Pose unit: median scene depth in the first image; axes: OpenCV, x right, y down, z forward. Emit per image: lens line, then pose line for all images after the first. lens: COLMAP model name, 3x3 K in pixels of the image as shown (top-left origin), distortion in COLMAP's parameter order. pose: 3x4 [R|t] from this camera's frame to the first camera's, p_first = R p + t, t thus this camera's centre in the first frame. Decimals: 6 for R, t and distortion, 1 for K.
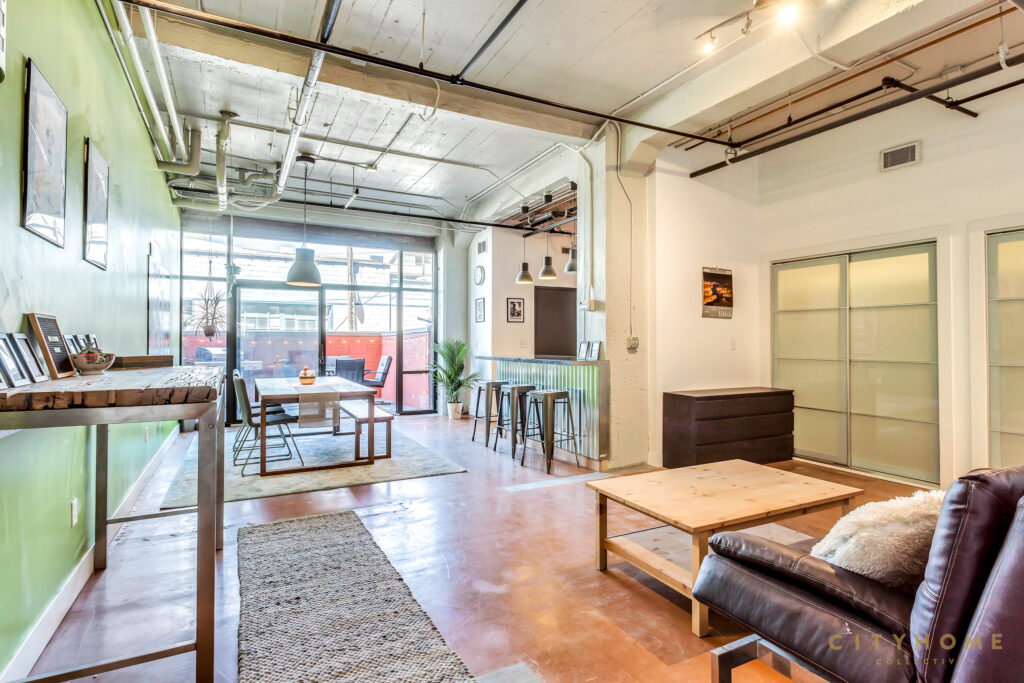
lens RADIAL K [[509.3, 0, 504.6], [0, 509.3, 338.0], [0, 0, 1]] dist [-0.000105, -0.000367]
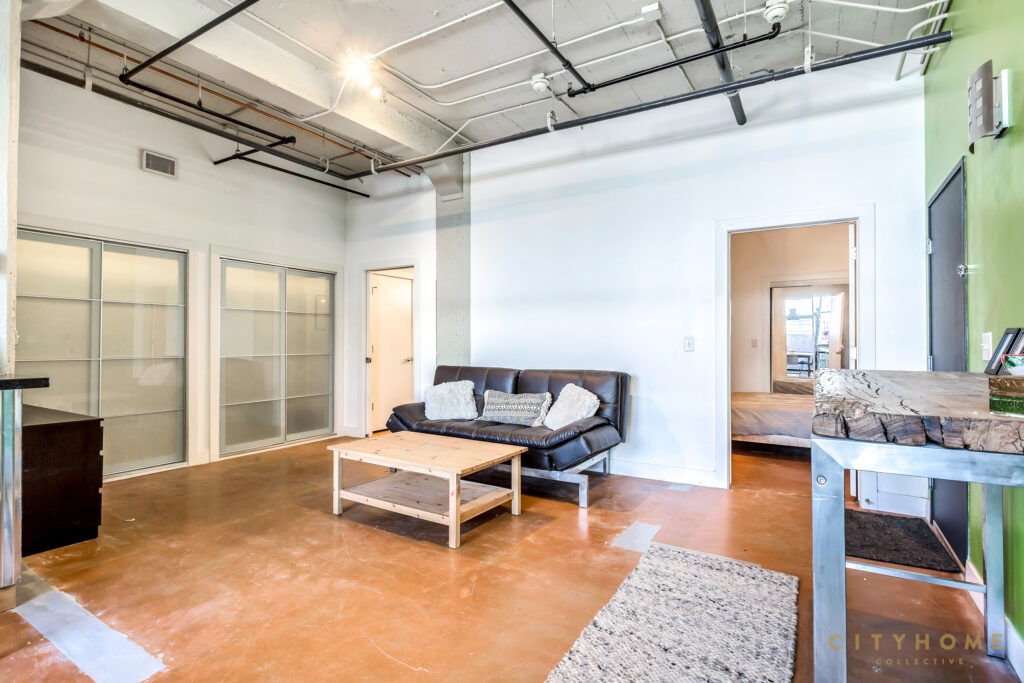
lens RADIAL K [[509.3, 0, 504.6], [0, 509.3, 338.0], [0, 0, 1]] dist [-0.000105, -0.000367]
pose [[-0.509541, 0.003645, 0.860438, -0.538716], [-0.007749, 0.999931, -0.008825, 0.011009], [-0.860411, -0.011165, -0.509478, 0.988070]]
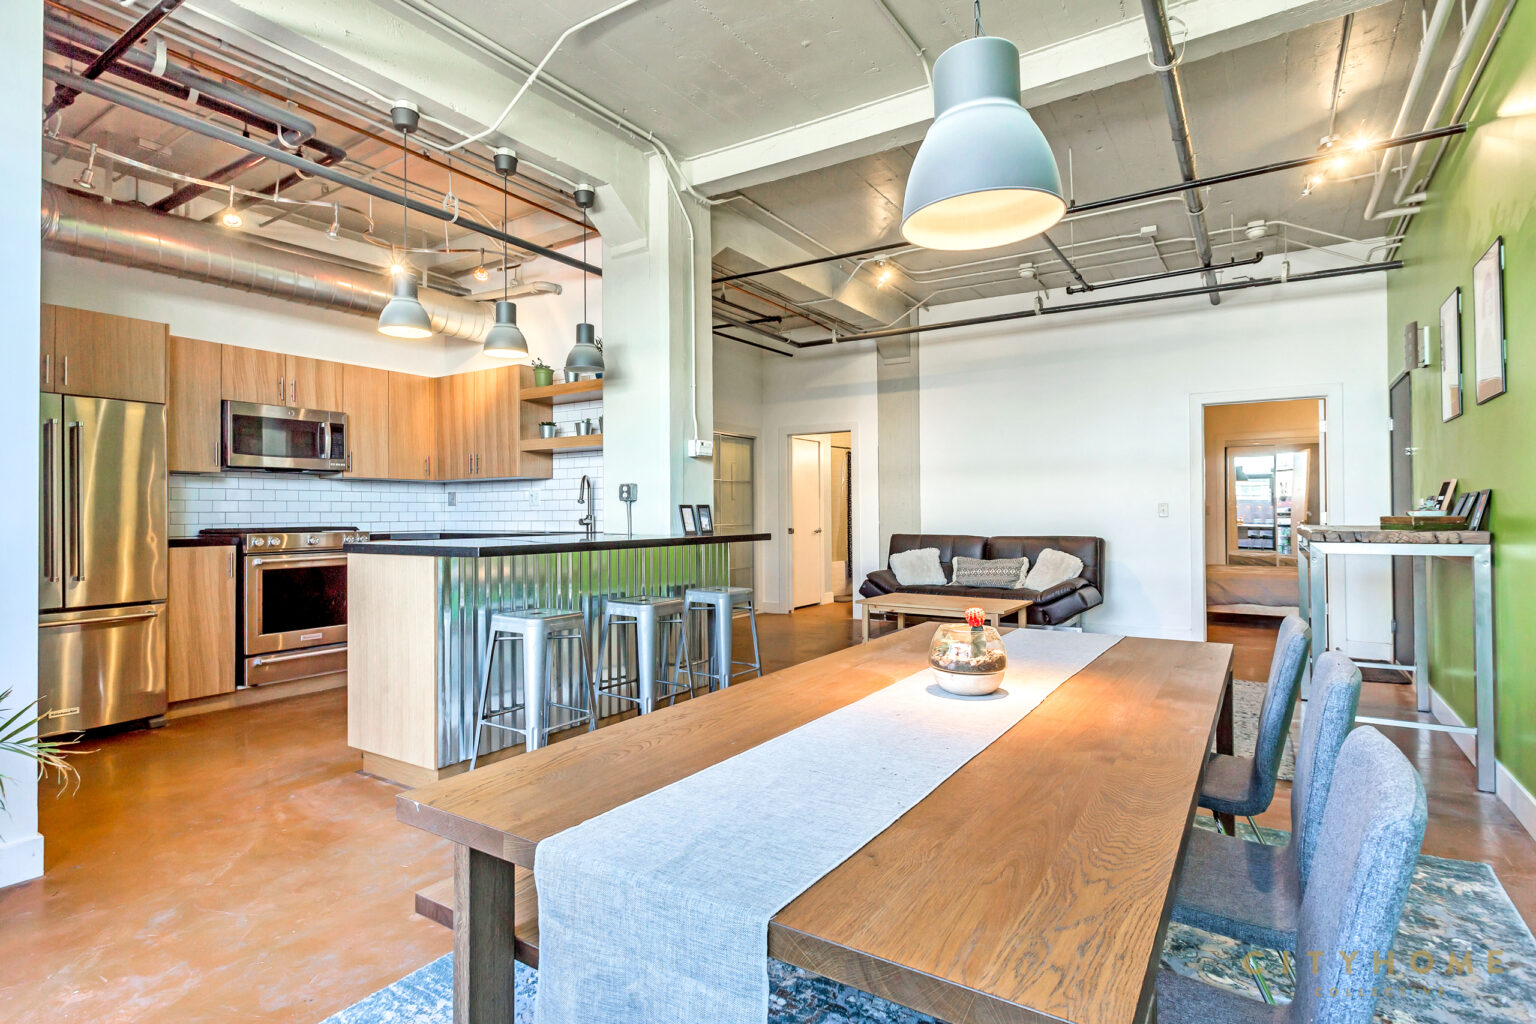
lens RADIAL K [[753.8, 0, 764.9], [0, 753.8, 506.8], [0, 0, 1]] dist [0.000484, -0.000076]
pose [[-0.479538, 0.007817, 0.877486, -0.861289], [-0.002380, 0.999945, -0.010209, 0.023100], [-0.877518, -0.006984, -0.479494, 1.695088]]
